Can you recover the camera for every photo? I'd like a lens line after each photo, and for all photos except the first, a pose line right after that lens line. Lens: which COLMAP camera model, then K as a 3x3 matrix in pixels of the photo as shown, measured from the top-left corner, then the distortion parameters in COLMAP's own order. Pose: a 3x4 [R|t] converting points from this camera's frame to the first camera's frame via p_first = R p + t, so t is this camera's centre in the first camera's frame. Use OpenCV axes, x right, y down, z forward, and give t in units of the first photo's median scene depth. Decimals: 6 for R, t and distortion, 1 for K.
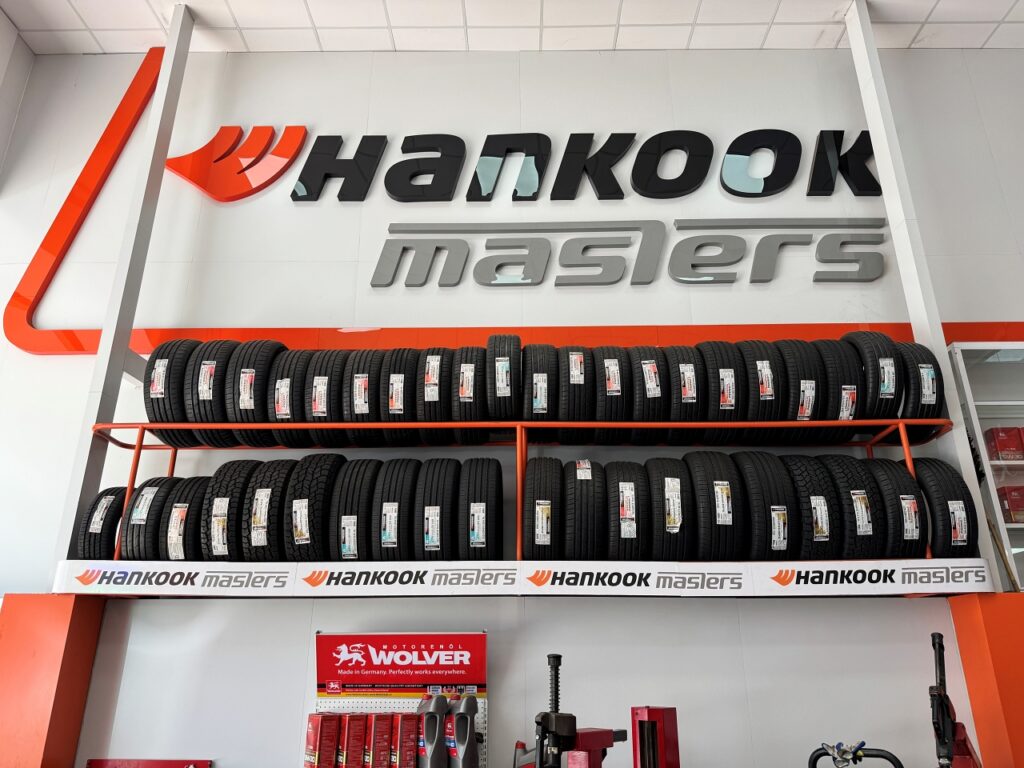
lens RADIAL K [[723.8, 0, 516.2], [0, 723.8, 387.0], [0, 0, 1]] dist [0.101764, -0.162285]
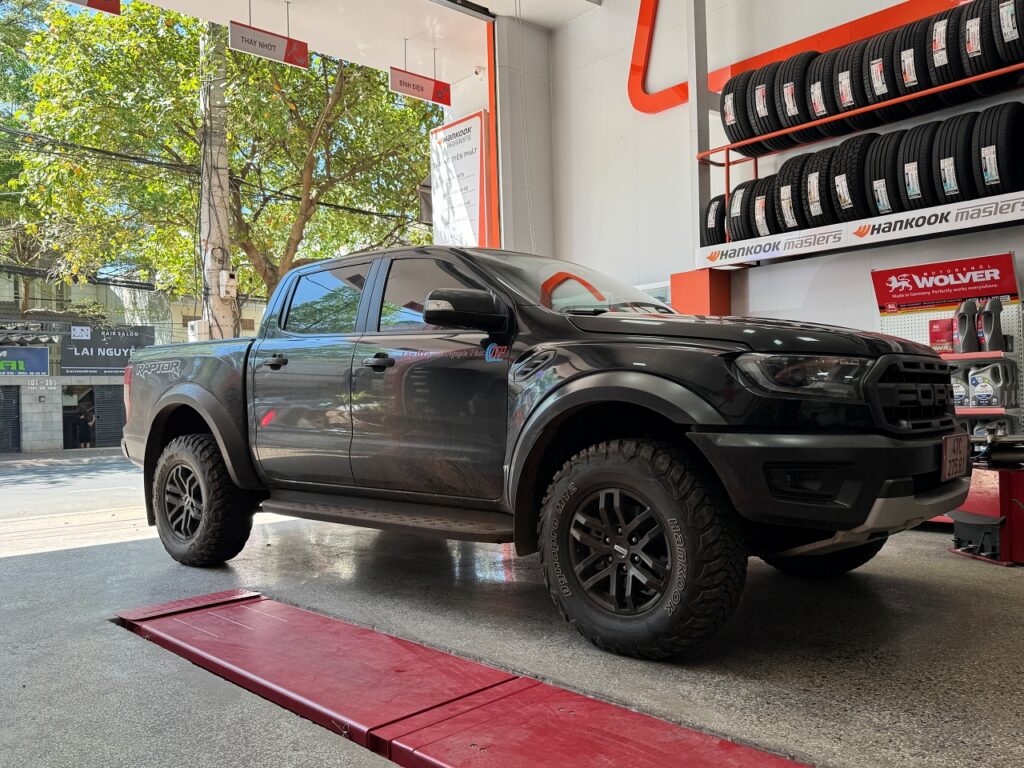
lens RADIAL K [[840.8, 0, 512.0], [0, 840.8, 384.0], [0, 0, 1]] dist [0.106338, -0.174760]
pose [[0.686696, -0.033774, -0.726160, 0.381455], [0.285392, 0.931245, 0.226570, -0.011110], [0.668581, -0.362825, 0.649121, -0.497016]]
